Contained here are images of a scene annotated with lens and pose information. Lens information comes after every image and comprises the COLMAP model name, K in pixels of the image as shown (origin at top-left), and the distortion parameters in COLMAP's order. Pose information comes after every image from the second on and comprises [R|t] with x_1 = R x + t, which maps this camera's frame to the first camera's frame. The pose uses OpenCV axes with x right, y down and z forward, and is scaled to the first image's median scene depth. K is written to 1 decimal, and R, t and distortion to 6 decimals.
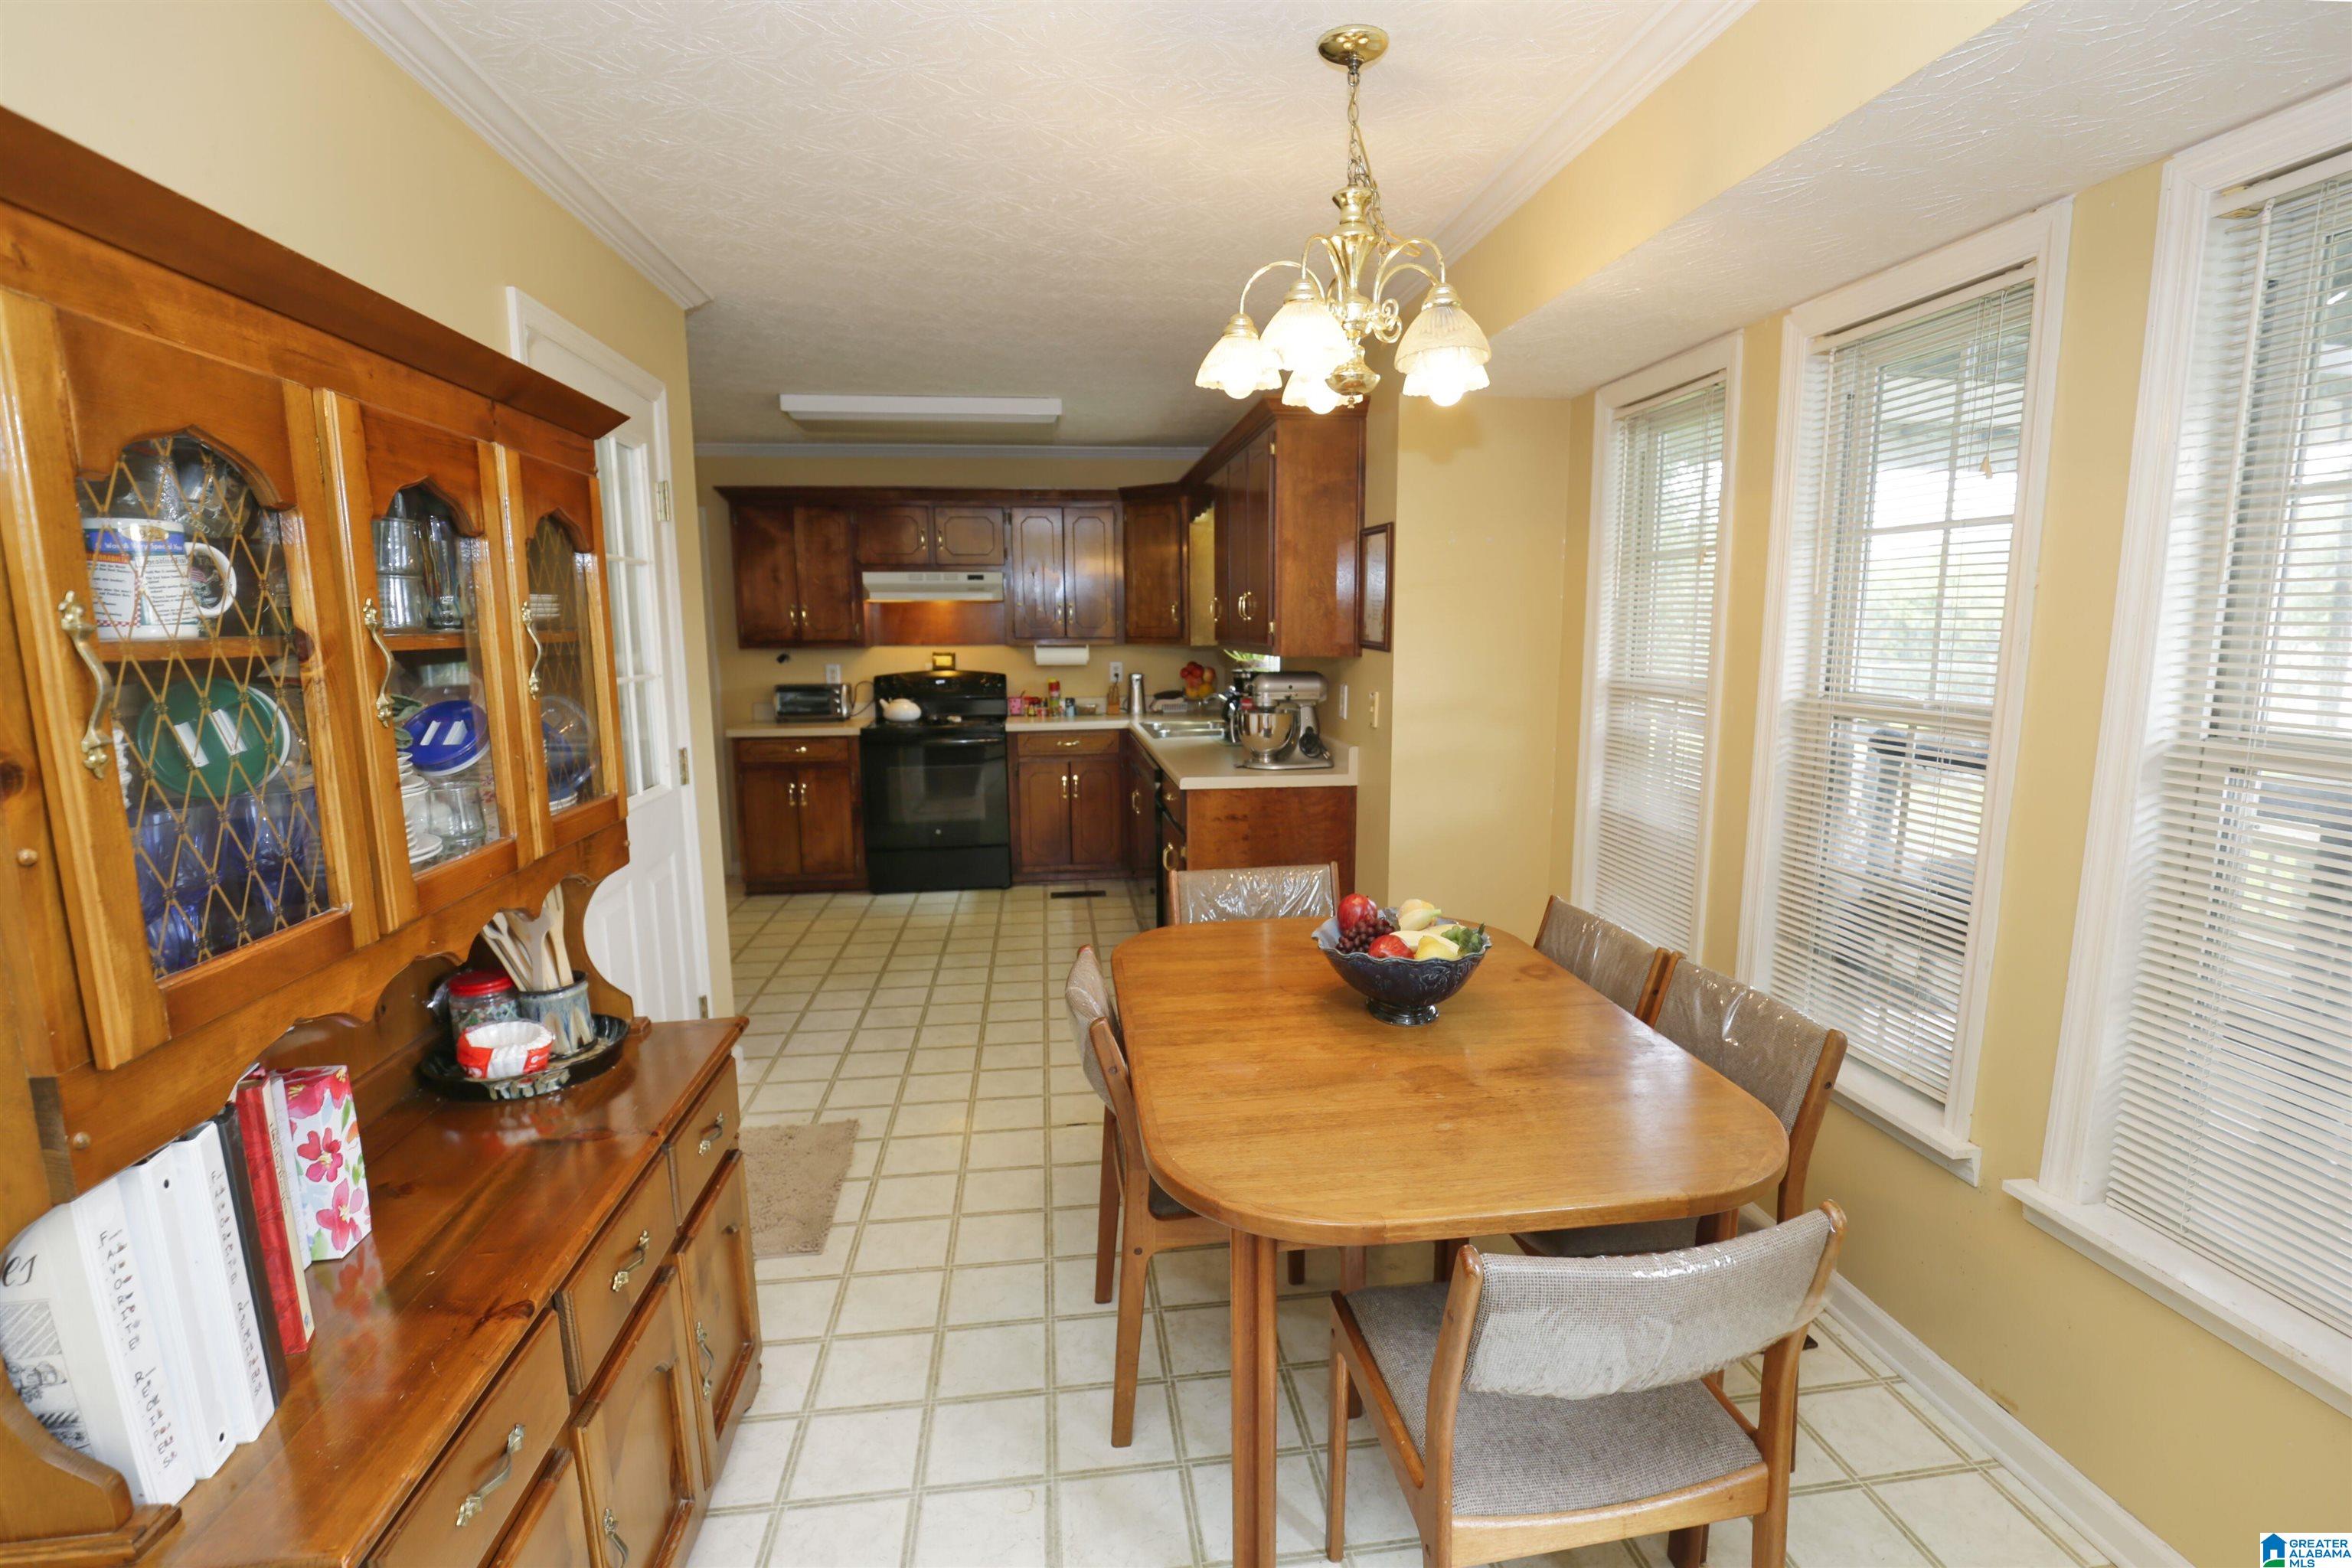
lens RADIAL K [[1118.4, 0, 1186.1], [0, 1118.4, 789.9], [0, 0, 1]] dist [-0.028437, 0.000712]
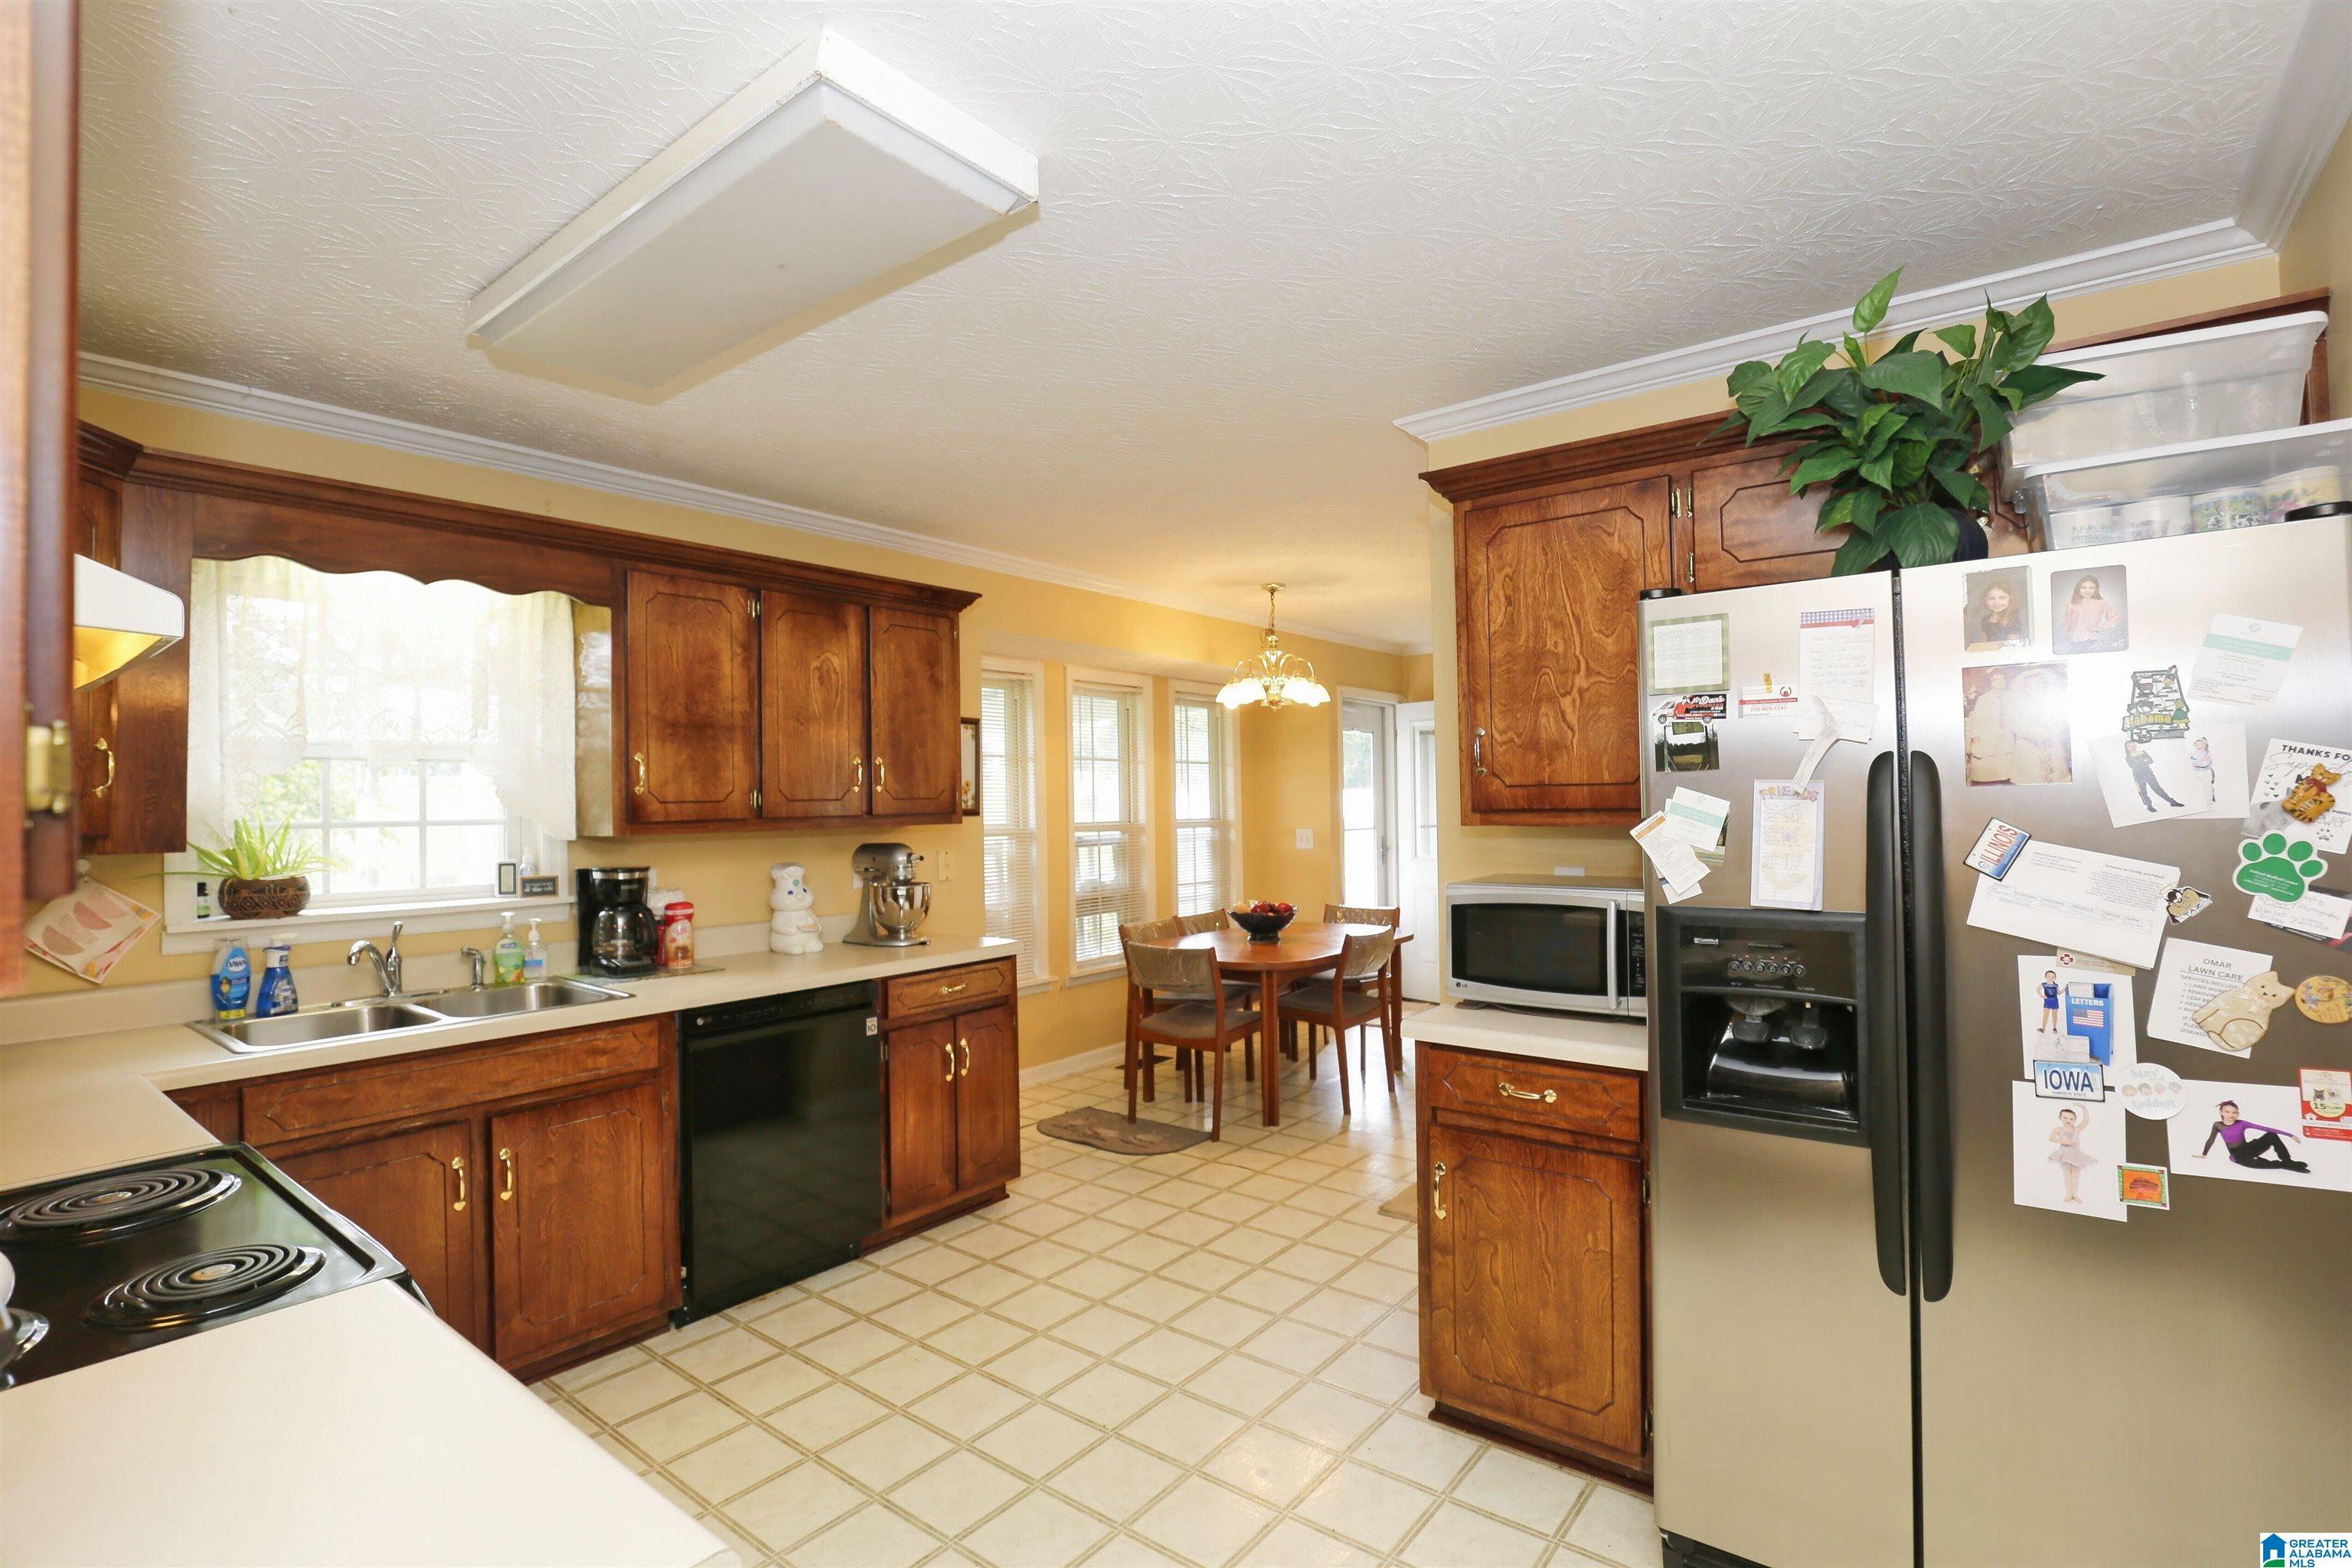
lens RADIAL K [[1118.4, 0, 1175.8], [0, 1118.4, 791.0], [0, 0, 1]] dist [-0.028437, 0.000712]
pose [[-0.705401, 0.025618, 0.708346, -0.503771], [0.123487, 0.988505, 0.087223, -0.131012], [-0.697969, 0.148999, -0.700456, 0.964993]]
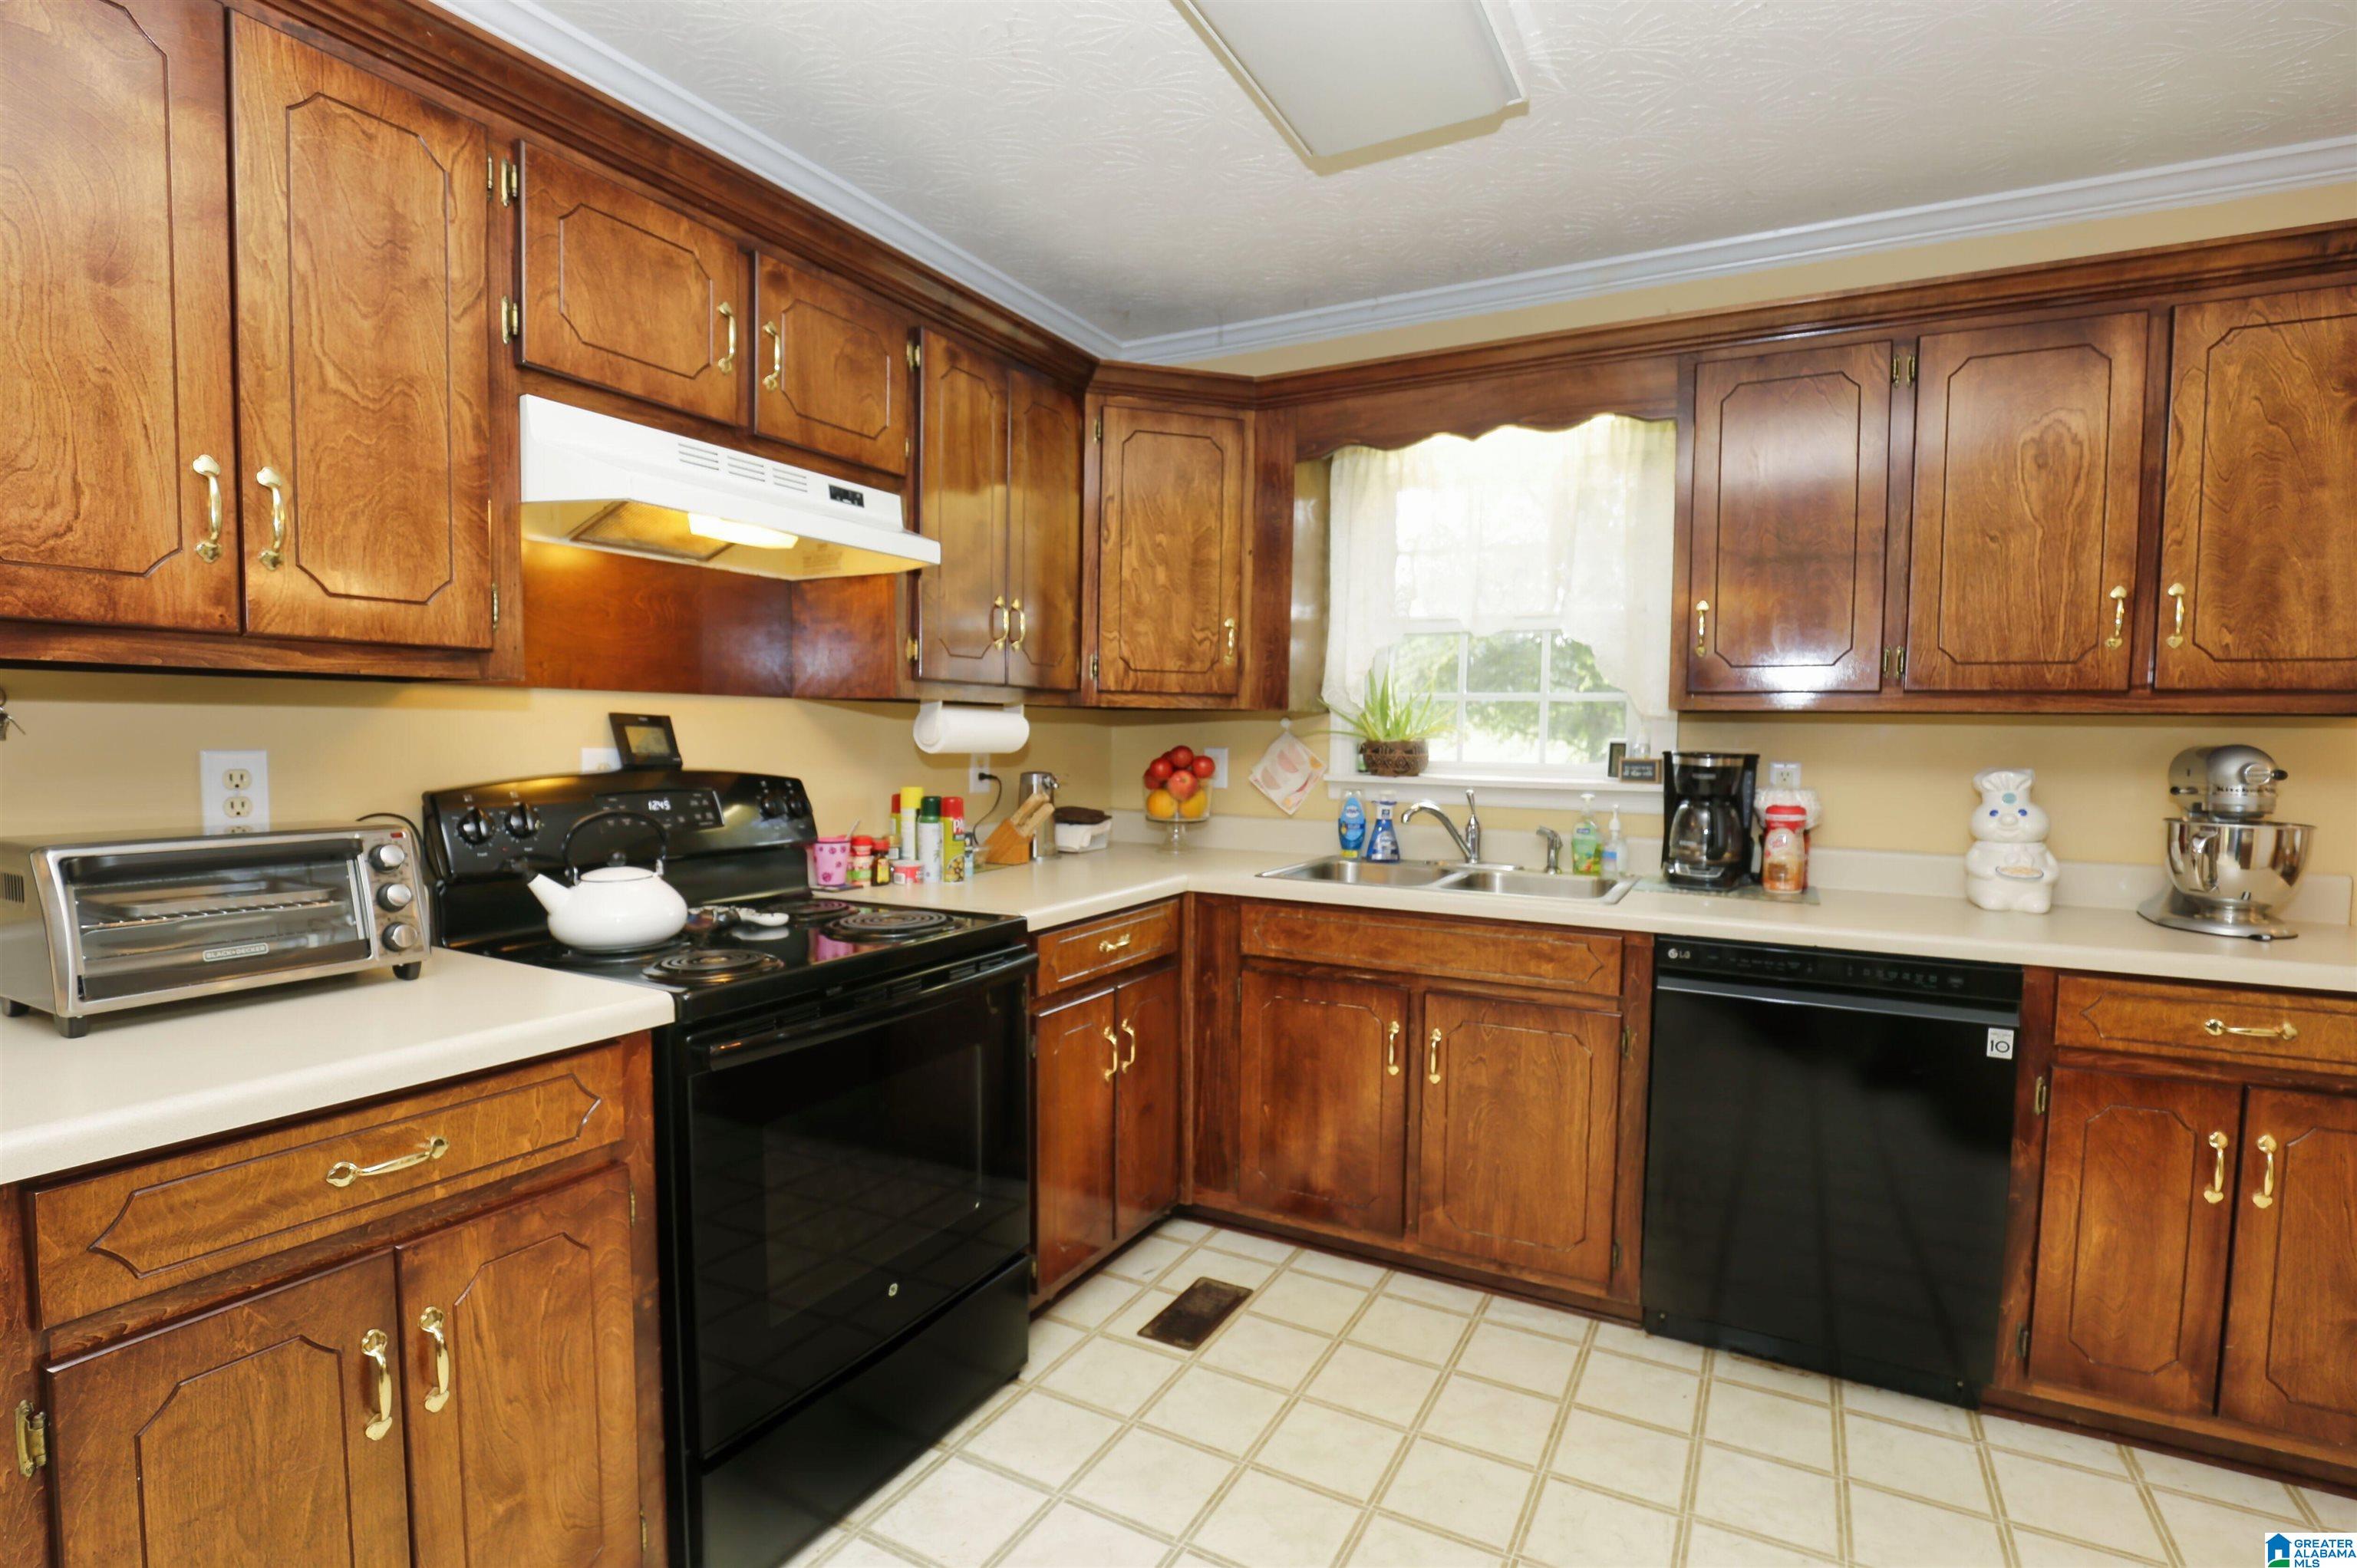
lens RADIAL K [[1120.6, 0, 1181.6], [0, 1120.6, 802.3], [0, 0, 1]] dist [-0.028437, 0.000712]
pose [[0.588202, -0.033754, 0.808009, -0.411731], [0.098503, 0.994680, -0.030154, -0.077380], [-0.802692, 0.097328, 0.588398, 0.732392]]
